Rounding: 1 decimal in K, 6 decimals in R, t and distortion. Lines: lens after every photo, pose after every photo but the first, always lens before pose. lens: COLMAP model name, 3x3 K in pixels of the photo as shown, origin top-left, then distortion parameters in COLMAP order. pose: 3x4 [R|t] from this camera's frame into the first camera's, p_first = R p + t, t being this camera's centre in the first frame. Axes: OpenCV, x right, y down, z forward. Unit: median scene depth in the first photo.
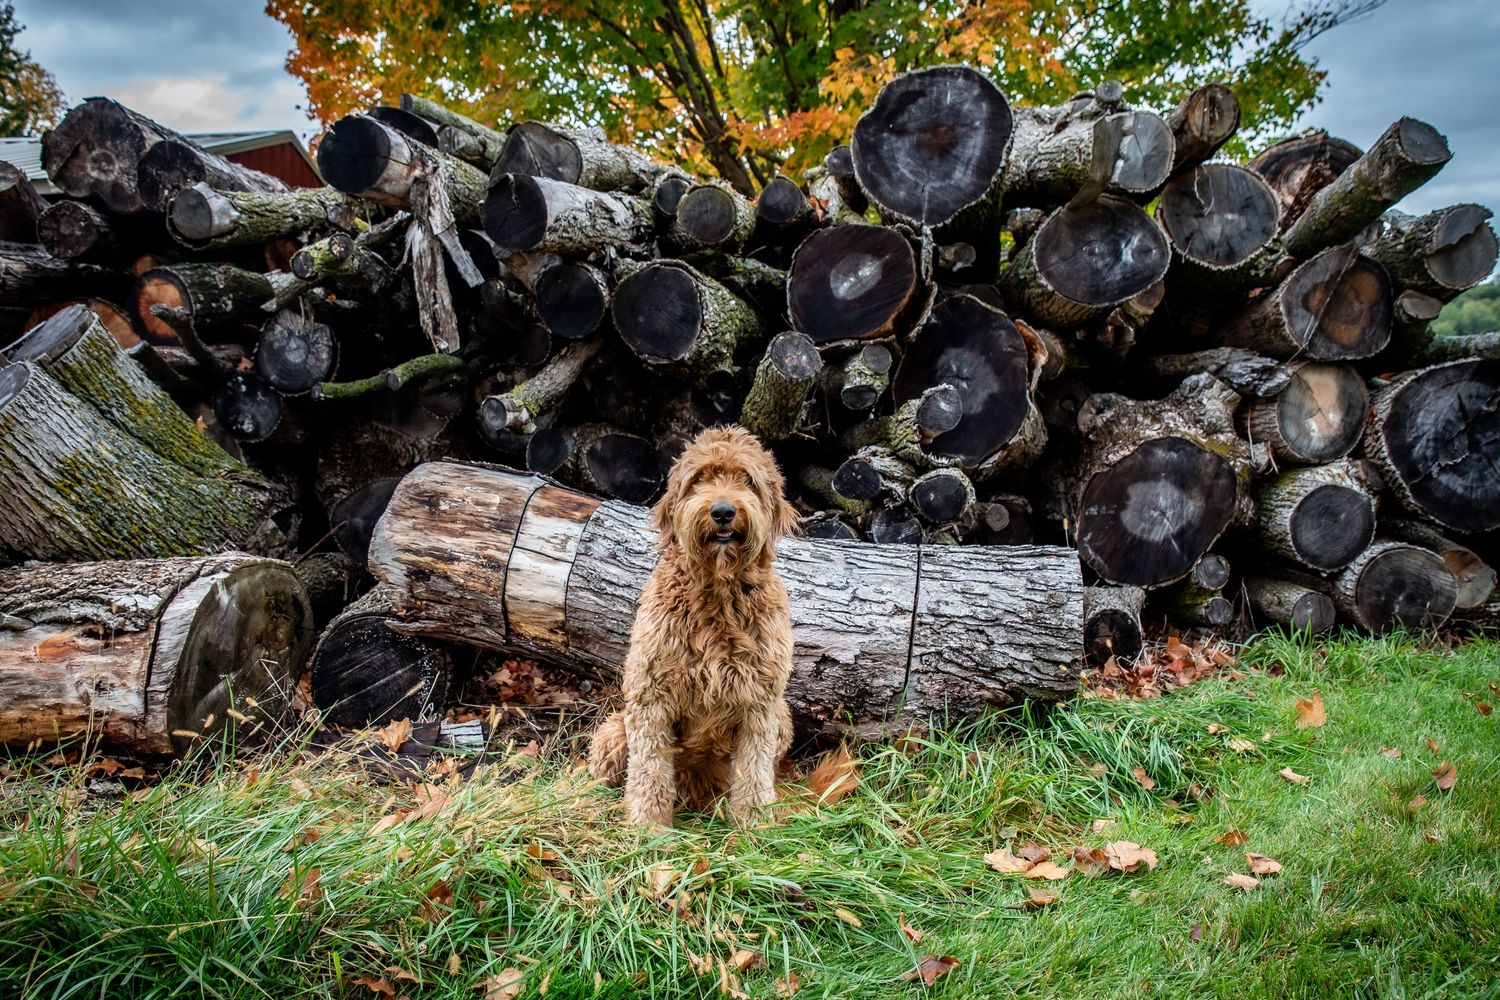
lens RADIAL K [[1143.7, 0, 770.8], [0, 1143.7, 564.4], [0, 0, 1]] dist [-0.146760, 0.090184]
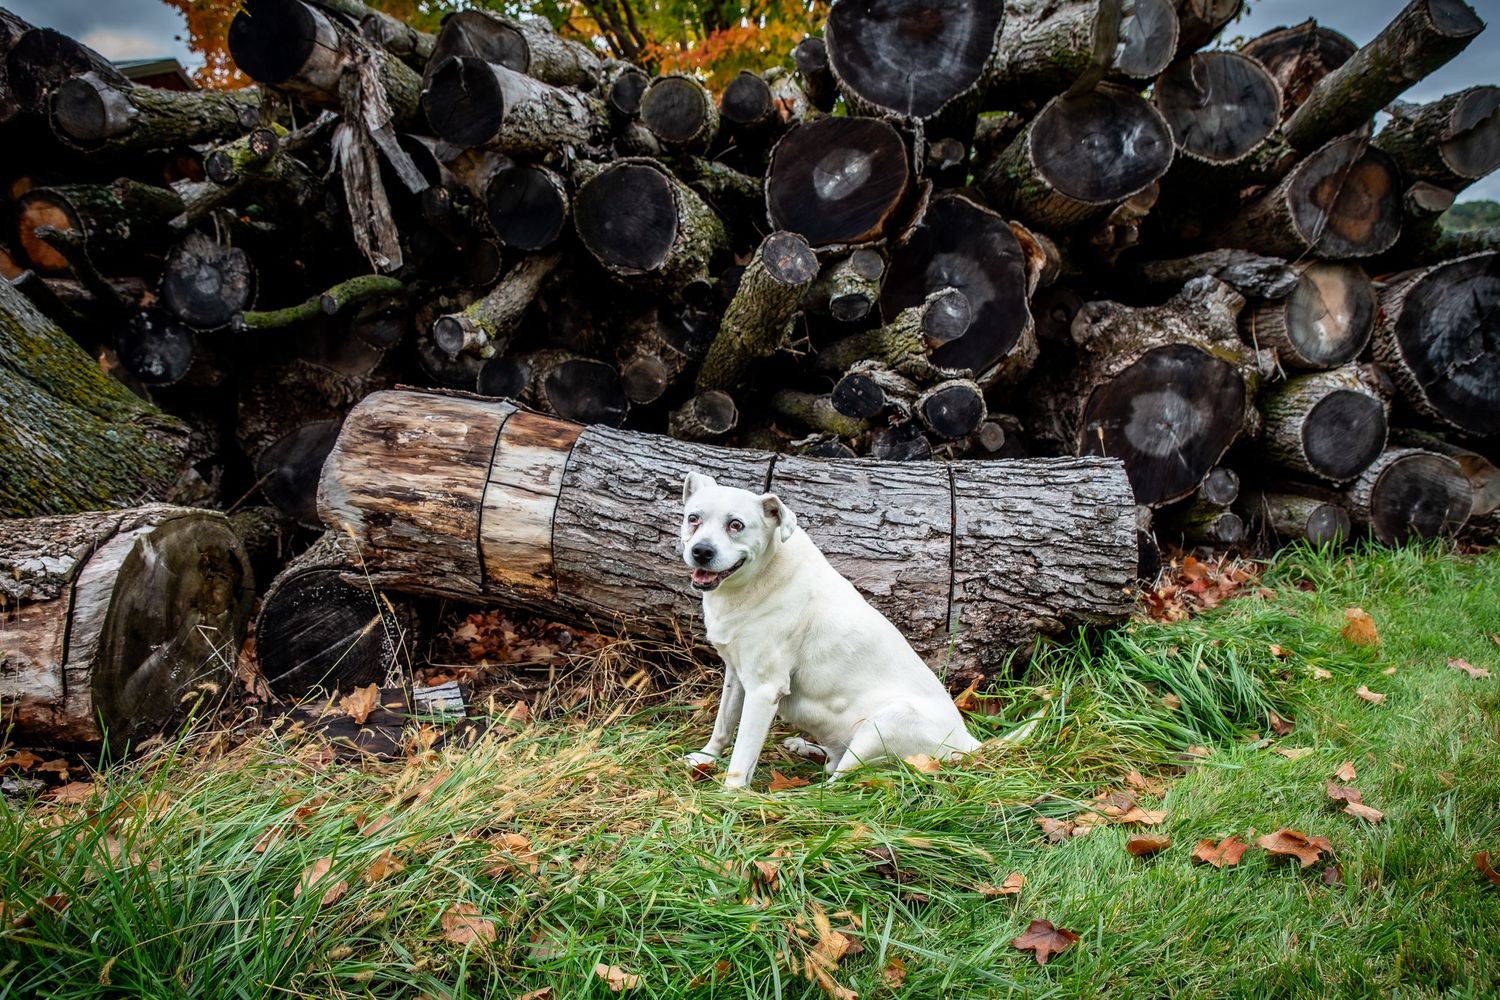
lens RADIAL K [[1143.7, 0, 770.8], [0, 1143.7, 564.4], [0, 0, 1]] dist [-0.146760, 0.090184]
pose [[0.996162, -0.044712, 0.075246, -0.065104], [0.041230, 0.998033, 0.047221, 0.013315], [-0.077210, -0.043937, 0.996046, 0.094840]]
